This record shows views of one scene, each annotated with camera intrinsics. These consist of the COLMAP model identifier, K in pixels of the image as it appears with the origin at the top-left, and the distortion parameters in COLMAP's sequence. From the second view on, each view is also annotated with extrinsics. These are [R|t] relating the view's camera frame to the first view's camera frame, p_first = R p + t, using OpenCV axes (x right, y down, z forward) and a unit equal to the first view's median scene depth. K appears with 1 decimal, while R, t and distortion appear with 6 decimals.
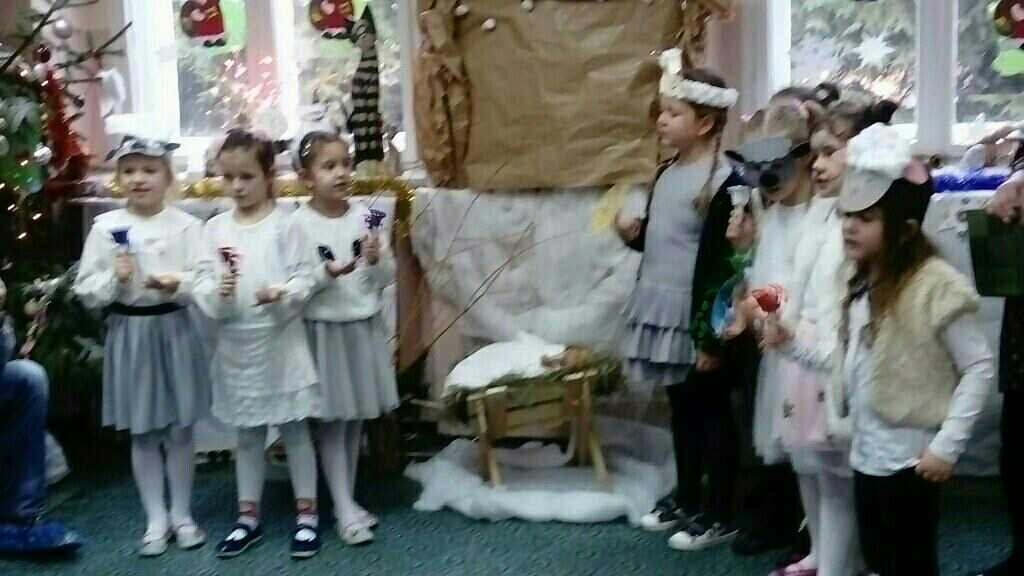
lens RADIAL K [[1469.4, 0, 512.0], [0, 1469.4, 288.0], [0, 0, 1]] dist [0.014802, -0.032169]
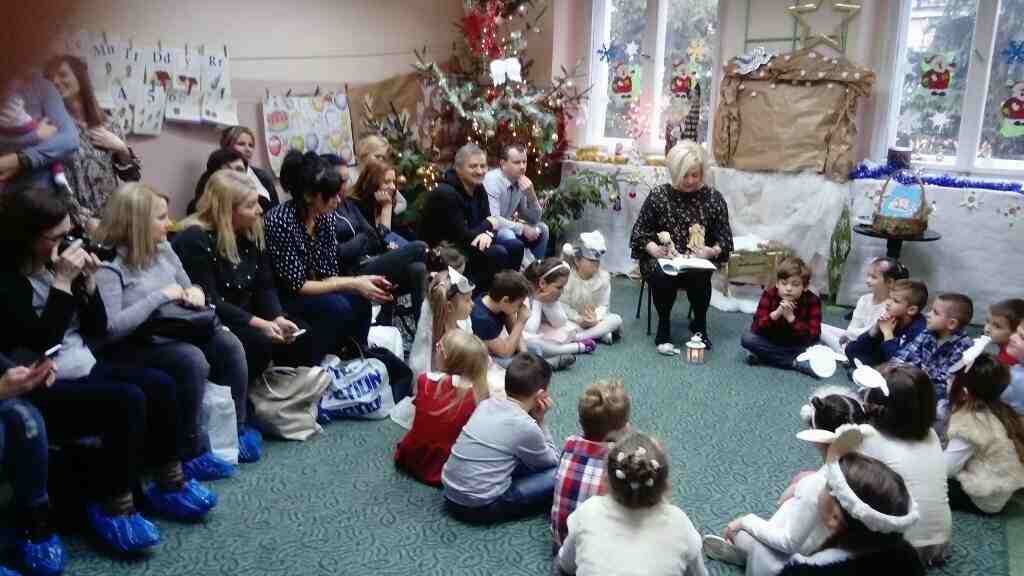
lens RADIAL K [[788.2, 0, 512.0], [0, 788.2, 288.0], [0, 0, 1]] dist [0.064328, -0.166776]
pose [[0.953554, 0.127598, -0.272860, 0.000720], [-0.110487, 0.990871, 0.077248, 0.058546], [0.280226, -0.043512, 0.958947, -0.264409]]
